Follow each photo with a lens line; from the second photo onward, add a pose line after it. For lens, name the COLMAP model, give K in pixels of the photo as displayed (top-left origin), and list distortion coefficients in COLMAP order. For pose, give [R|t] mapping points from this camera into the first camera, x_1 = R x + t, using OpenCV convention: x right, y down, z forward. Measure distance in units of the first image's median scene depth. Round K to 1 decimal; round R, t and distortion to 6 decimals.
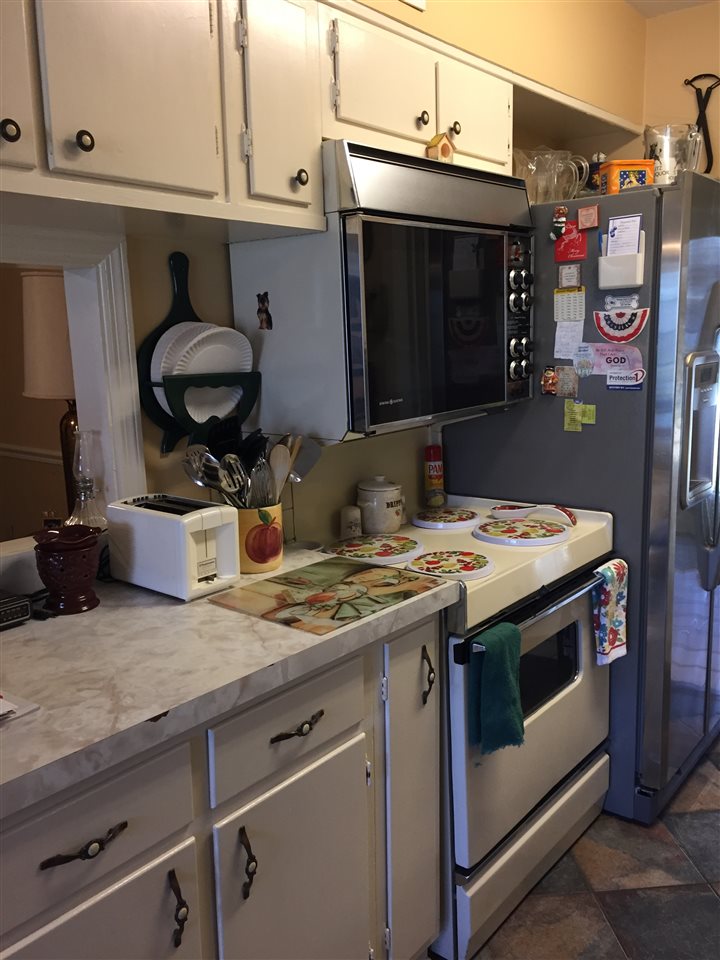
lens RADIAL K [[823.2, 0, 359.1], [0, 823.2, 481.3], [0, 0, 1]] dist [0.080251, -0.111598]
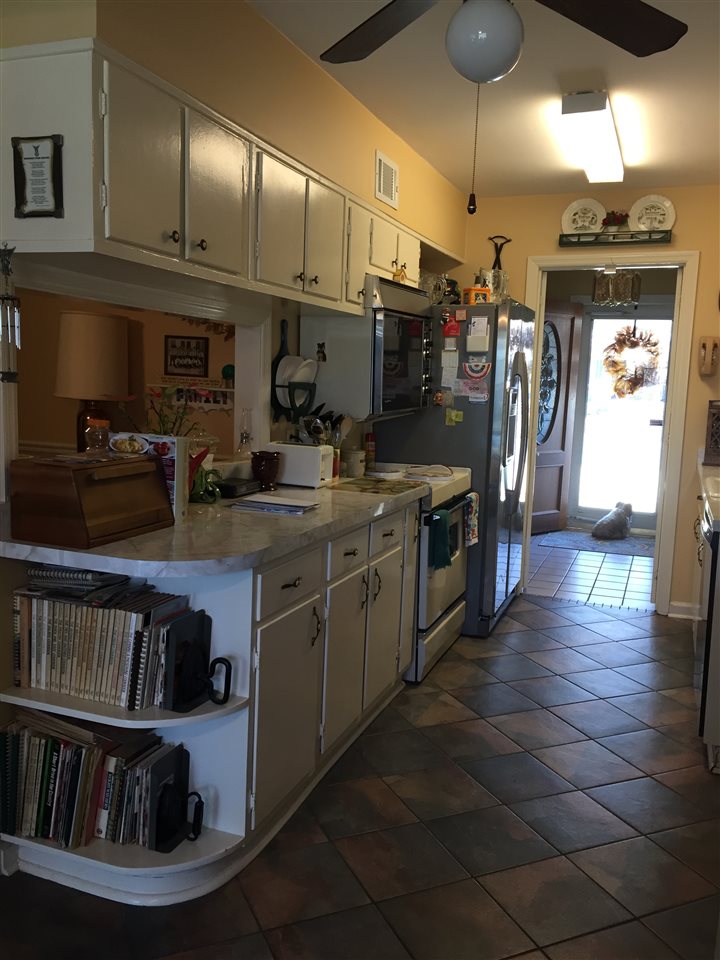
lens RADIAL K [[823.2, 0, 360.8], [0, 823.2, 477.7], [0, 0, 1]] dist [0.080251, -0.111598]
pose [[0.946814, 0.017658, 0.321296, -0.565724], [-0.000635, 0.998594, -0.053011, 0.166969], [-0.321781, 0.049988, 0.945494, -0.740034]]
